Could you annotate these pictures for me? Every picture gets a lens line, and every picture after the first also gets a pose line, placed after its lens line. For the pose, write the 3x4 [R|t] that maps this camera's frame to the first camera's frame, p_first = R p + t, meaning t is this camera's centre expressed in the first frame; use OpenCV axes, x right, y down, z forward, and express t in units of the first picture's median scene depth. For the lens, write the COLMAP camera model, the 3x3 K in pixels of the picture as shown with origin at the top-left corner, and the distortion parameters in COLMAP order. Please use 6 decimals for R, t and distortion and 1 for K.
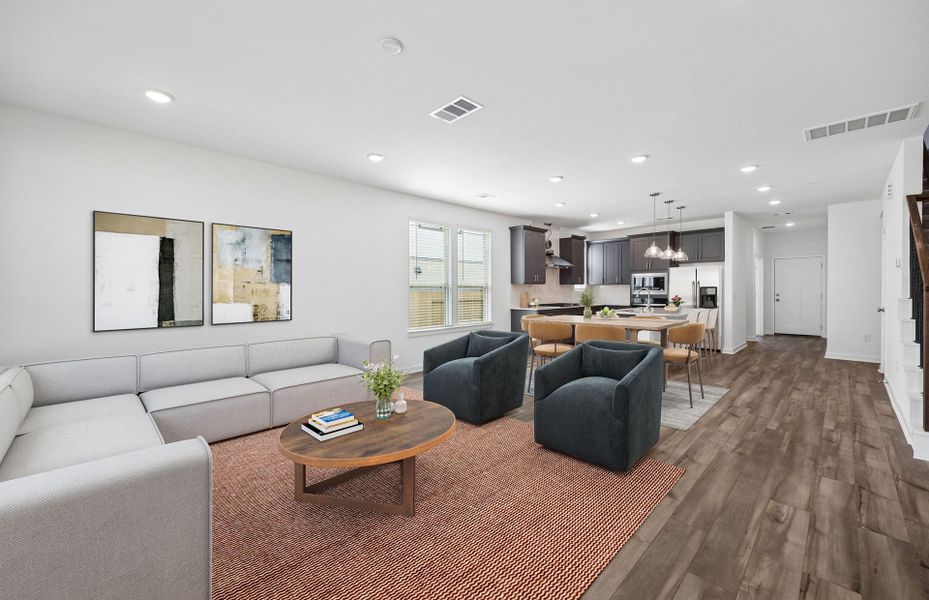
lens RADIAL K [[357.0, 0, 457.0], [0, 357.0, 295.6], [0, 0, 1]] dist [0.000195, -0.000139]
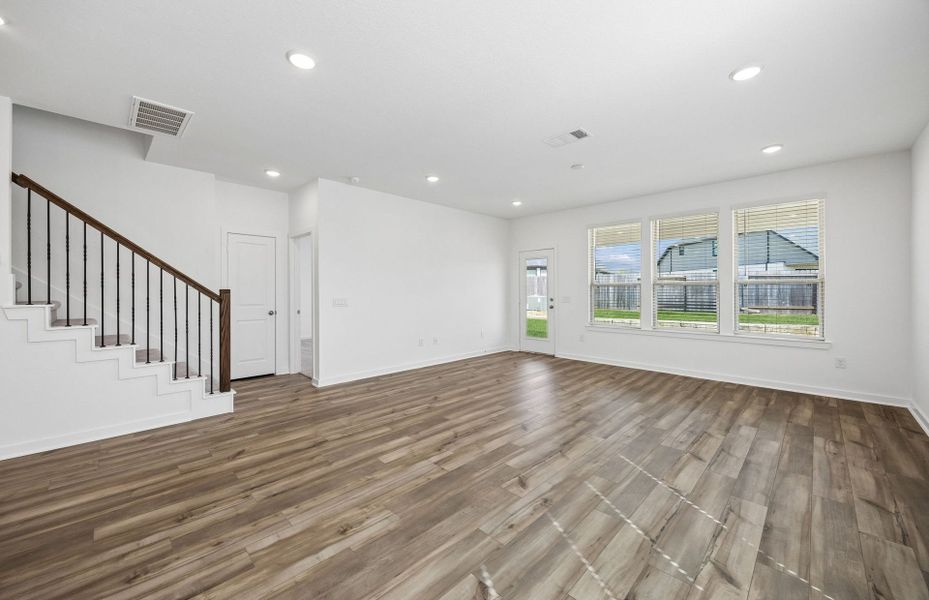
lens RADIAL K [[352.9, 0, 467.2], [0, 352.9, 291.4], [0, 0, 1]] dist [0.001142, -0.000106]
pose [[-0.999692, 0.007724, -0.023564, 0.140167], [0.007355, 0.999849, 0.015742, -0.013495], [0.023682, 0.015564, -0.999598, 0.863210]]
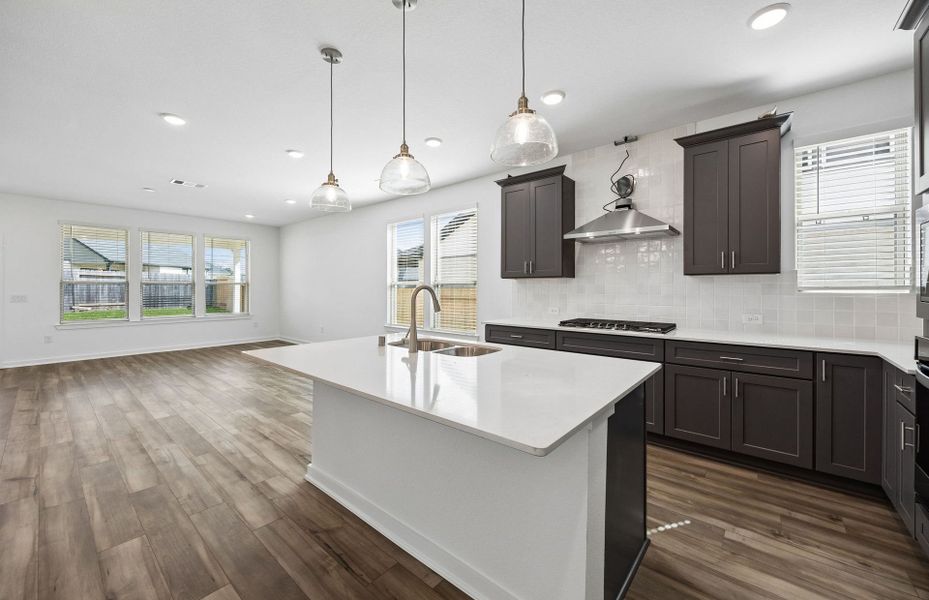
lens RADIAL K [[352.9, 0, 467.2], [0, 352.9, 291.4], [0, 0, 1]] dist [0.001142, -0.000106]
pose [[0.127093, 0.013604, -0.991797, 0.742678], [-0.013611, 0.999836, 0.011970, -0.017081], [0.991797, 0.011978, 0.127258, 0.844805]]
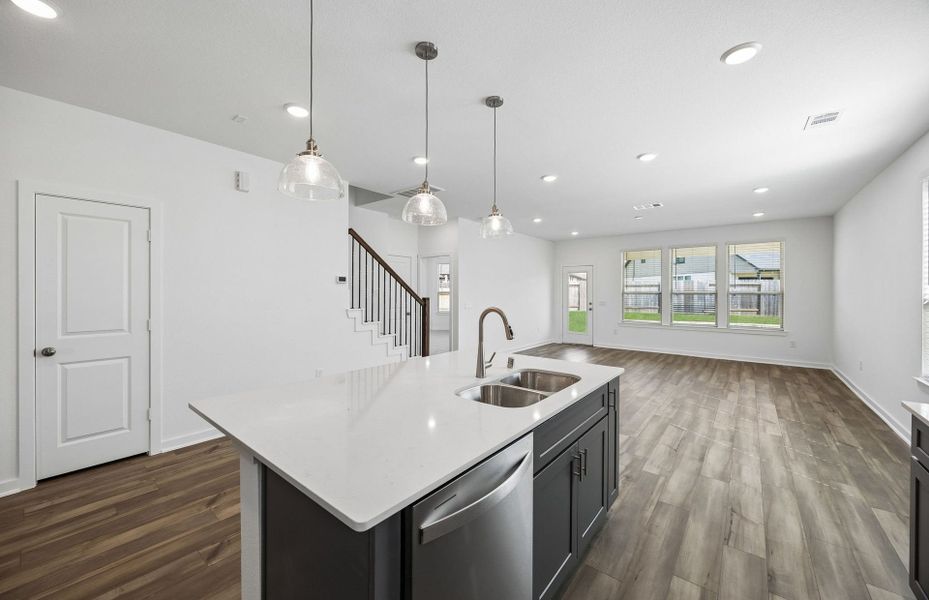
lens RADIAL K [[352.9, 0, 467.2], [0, 352.9, 291.4], [0, 0, 1]] dist [0.001142, -0.000106]
pose [[-0.991581, 0.001439, -0.129478, 0.490873], [-0.000161, 0.999924, 0.012352, -0.033713], [0.129486, 0.012269, -0.991505, 1.113390]]
